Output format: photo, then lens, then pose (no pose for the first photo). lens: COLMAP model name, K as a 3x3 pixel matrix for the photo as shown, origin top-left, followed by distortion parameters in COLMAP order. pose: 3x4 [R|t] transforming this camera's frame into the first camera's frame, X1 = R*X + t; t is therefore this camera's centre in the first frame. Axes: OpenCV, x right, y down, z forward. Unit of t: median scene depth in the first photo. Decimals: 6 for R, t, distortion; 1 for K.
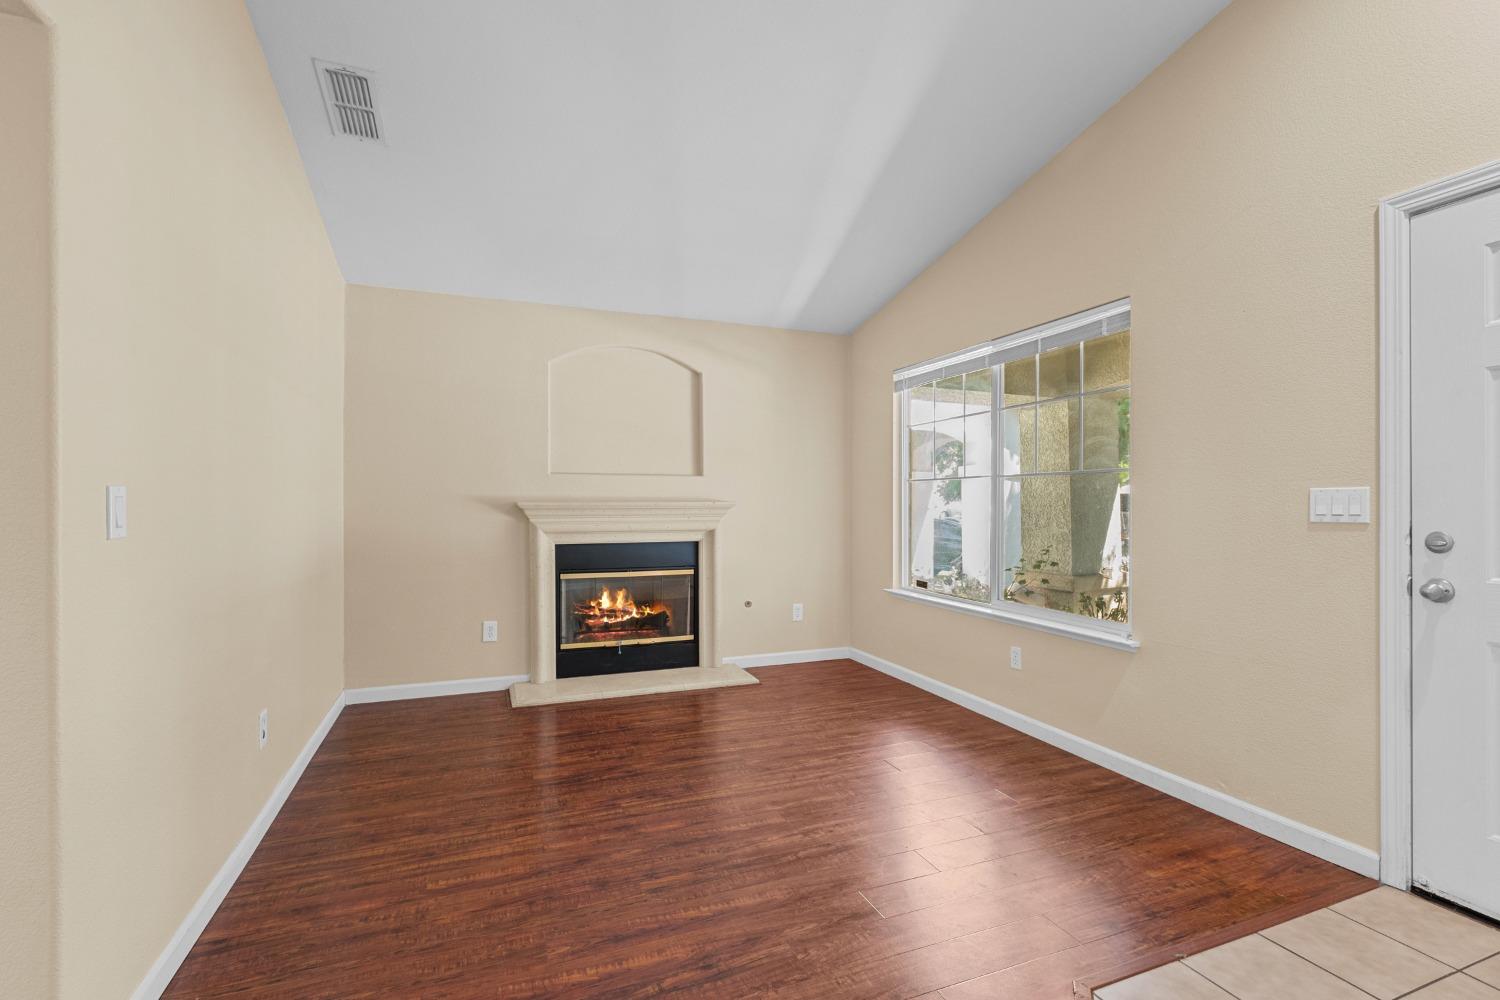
lens RADIAL K [[667.0, 0, 750.2], [0, 667.0, 495.4], [0, 0, 1]] dist [0.002415, -0.000897]
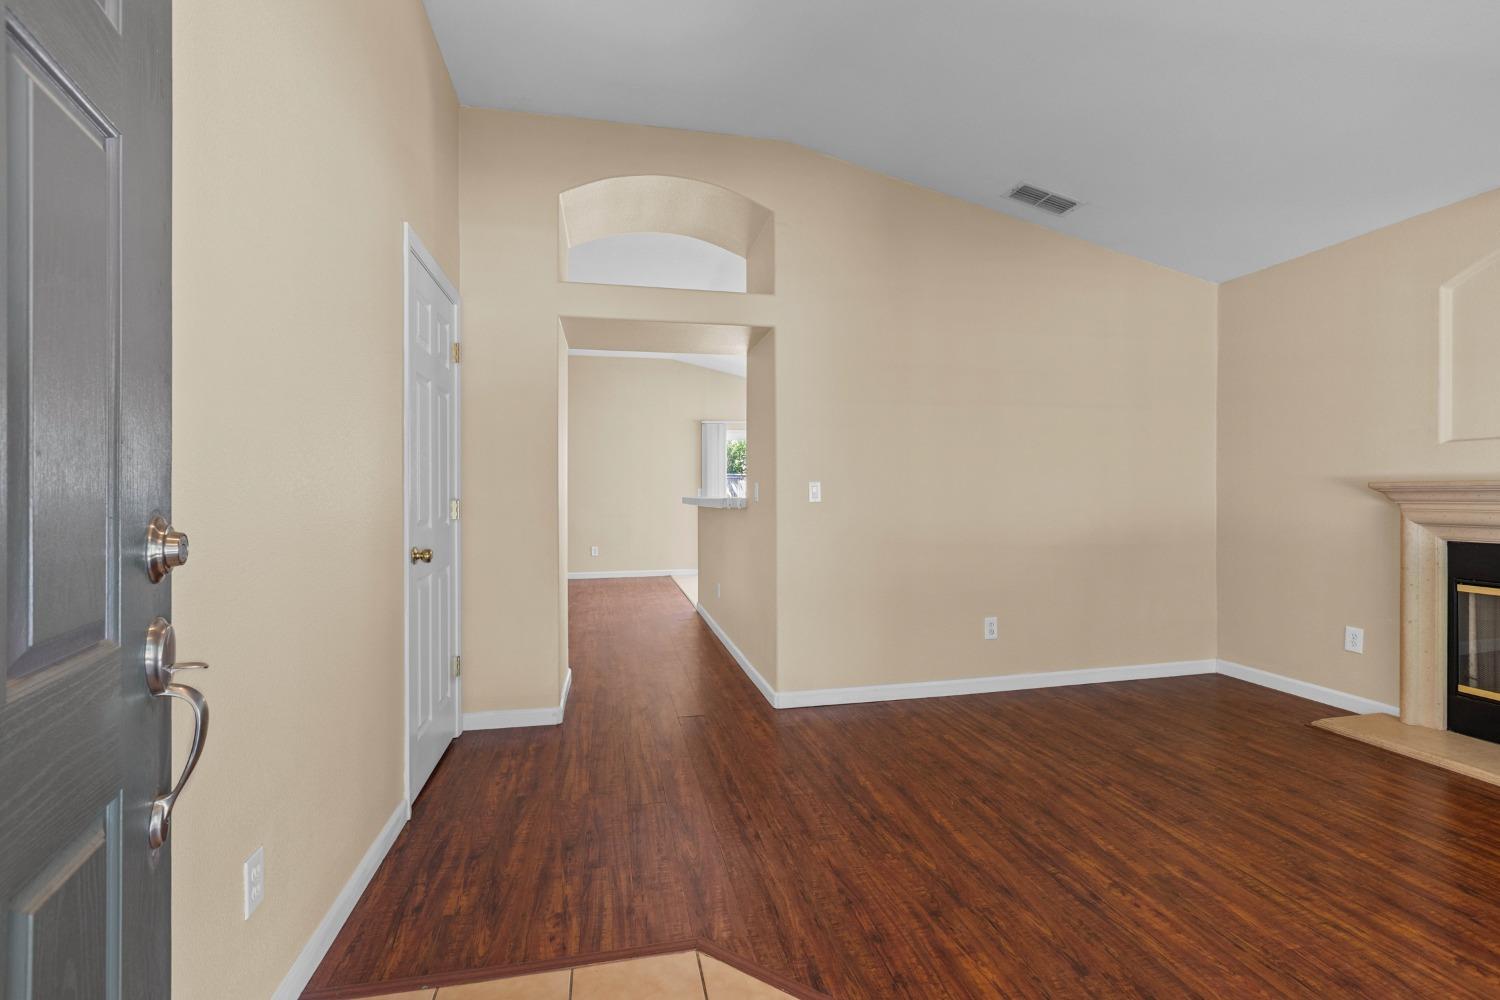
lens RADIAL K [[667.0, 0, 750.2], [0, 667.0, 495.4], [0, 0, 1]] dist [0.002415, -0.000897]
pose [[-0.159719, -0.001459, -0.987161, 0.833417], [0.020439, 0.999780, -0.004784, 0.020686], [0.986951, -0.020941, -0.159654, 0.604283]]
